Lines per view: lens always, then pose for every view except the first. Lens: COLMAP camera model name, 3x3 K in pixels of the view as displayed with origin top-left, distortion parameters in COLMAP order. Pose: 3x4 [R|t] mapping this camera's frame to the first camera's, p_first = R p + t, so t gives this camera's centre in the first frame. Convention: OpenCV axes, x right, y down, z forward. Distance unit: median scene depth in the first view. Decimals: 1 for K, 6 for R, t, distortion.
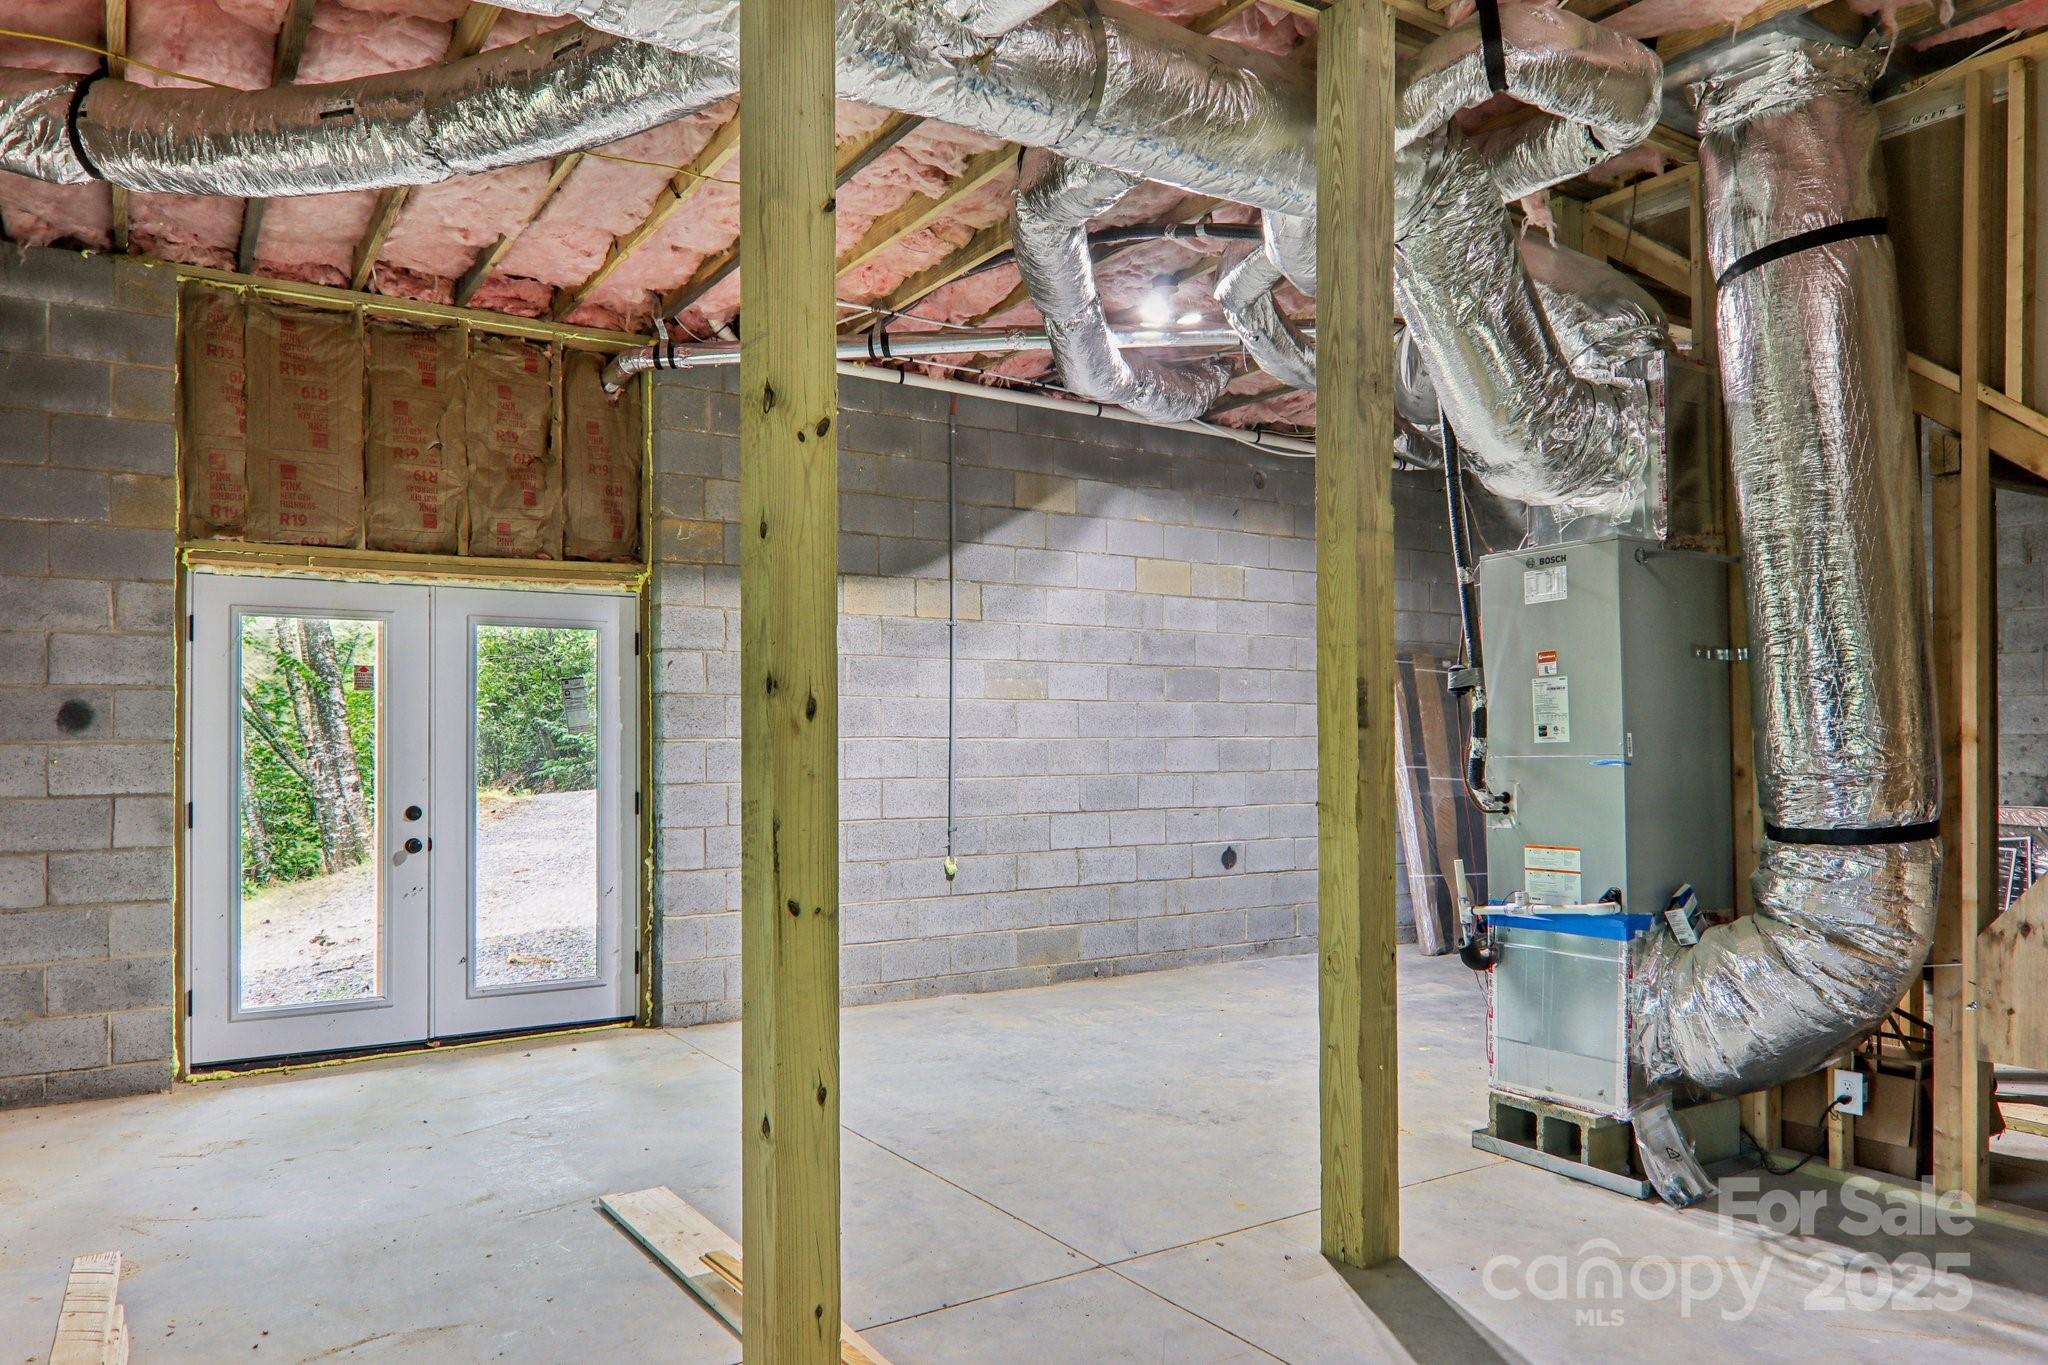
lens RADIAL K [[1373.3, 0, 1029.3], [0, 1373.3, 689.8], [0, 0, 1]] dist [0.009728, -0.015372]
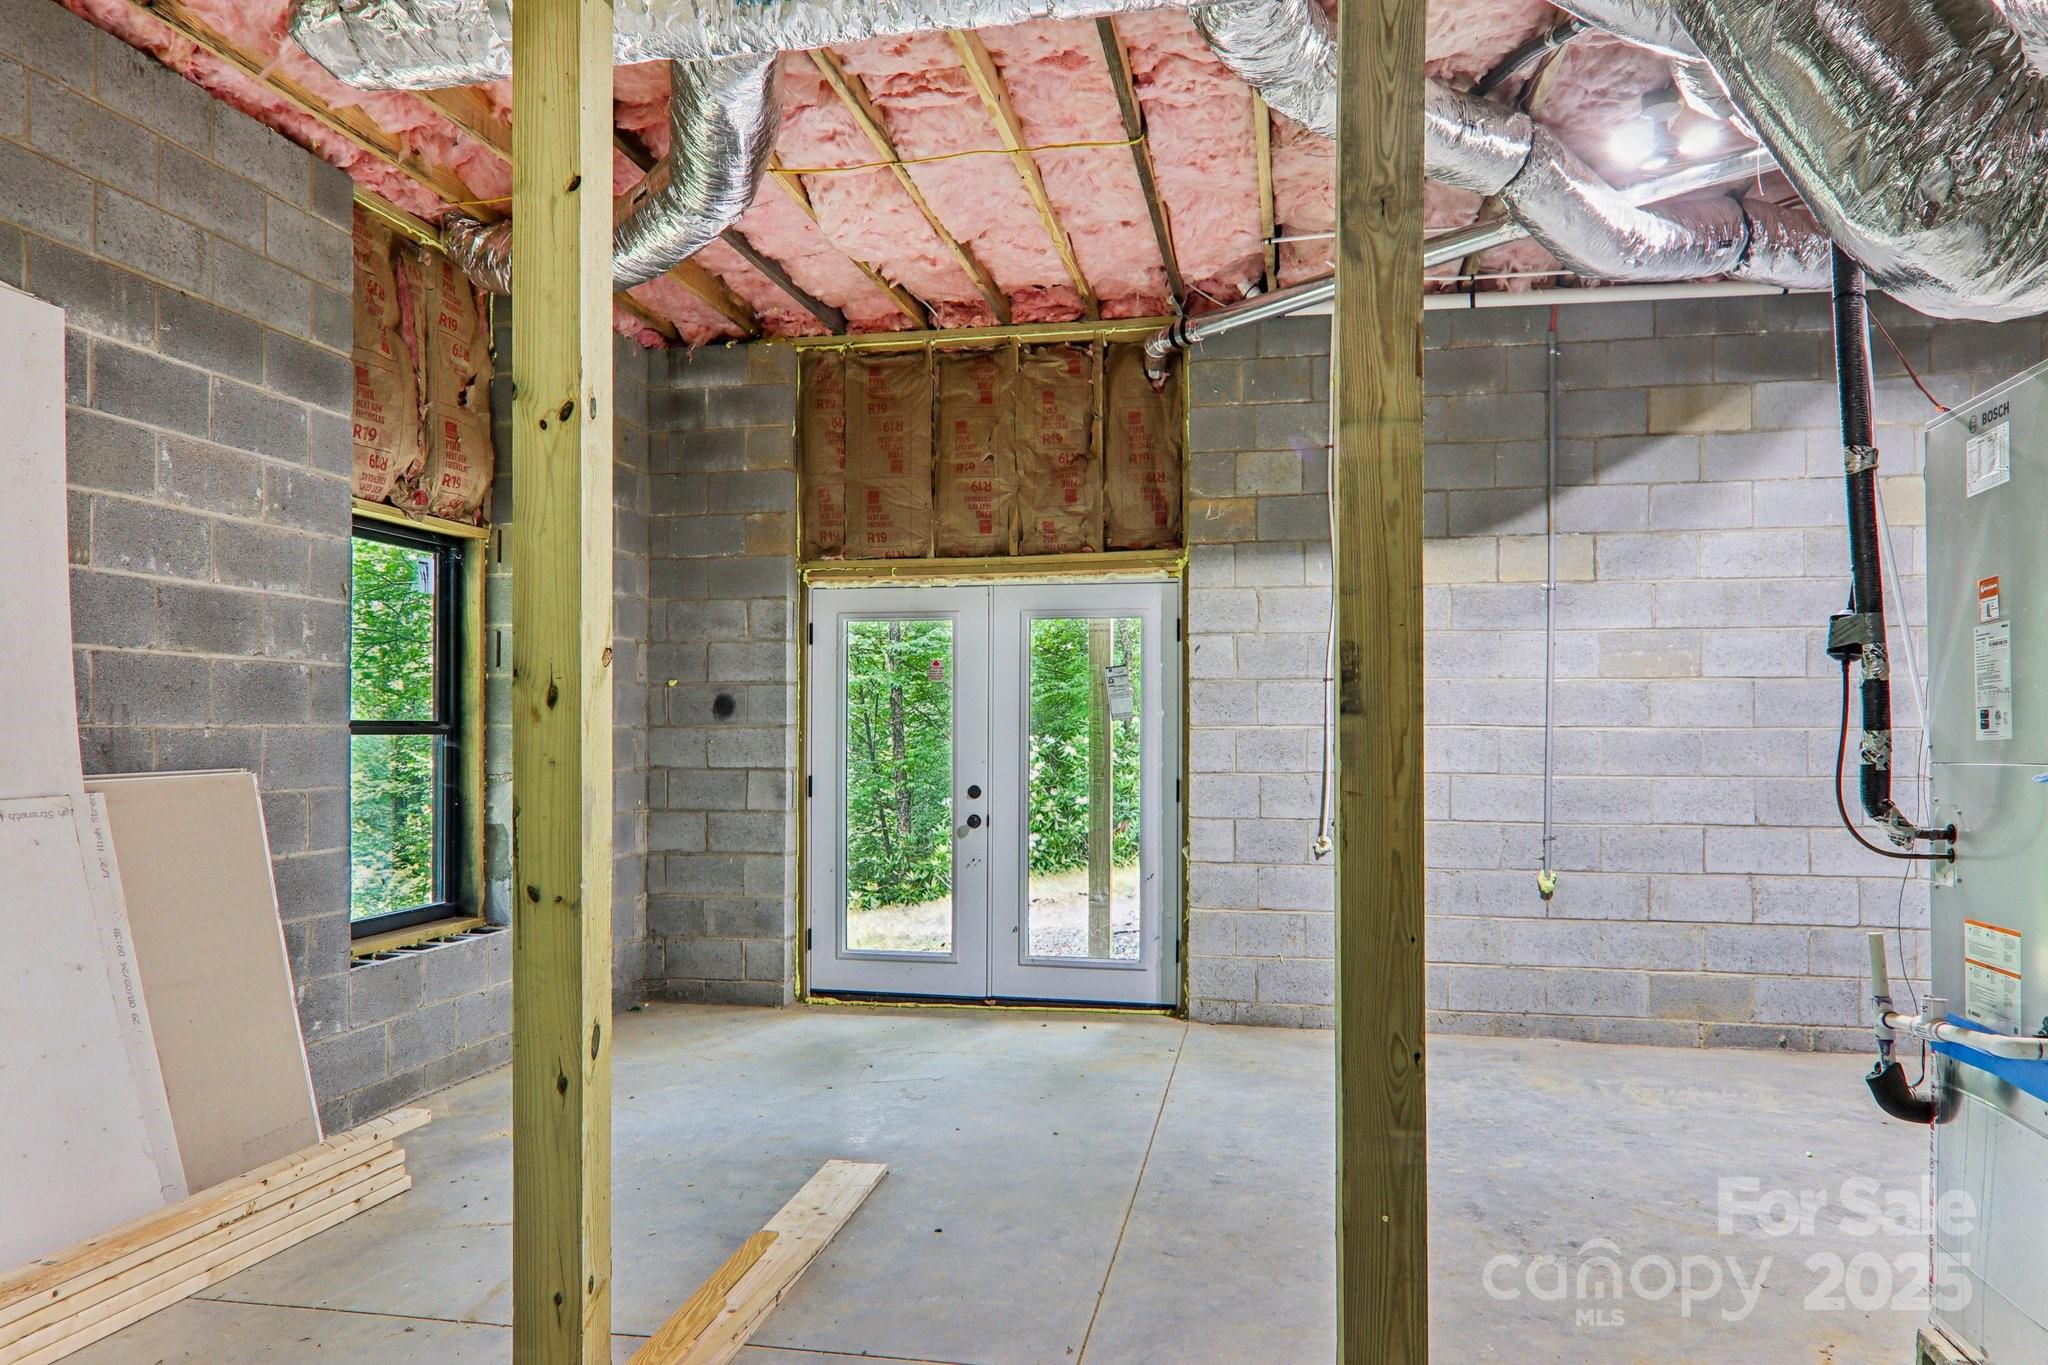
lens RADIAL K [[1373.3, 0, 1028.3], [0, 1373.3, 697.5], [0, 0, 1]] dist [0.009728, -0.015372]
pose [[0.719585, -0.009677, -0.694337, 0.348580], [0.020419, 0.999765, 0.007227, 0.006465], [0.694104, -0.019378, 0.719614, 0.231876]]
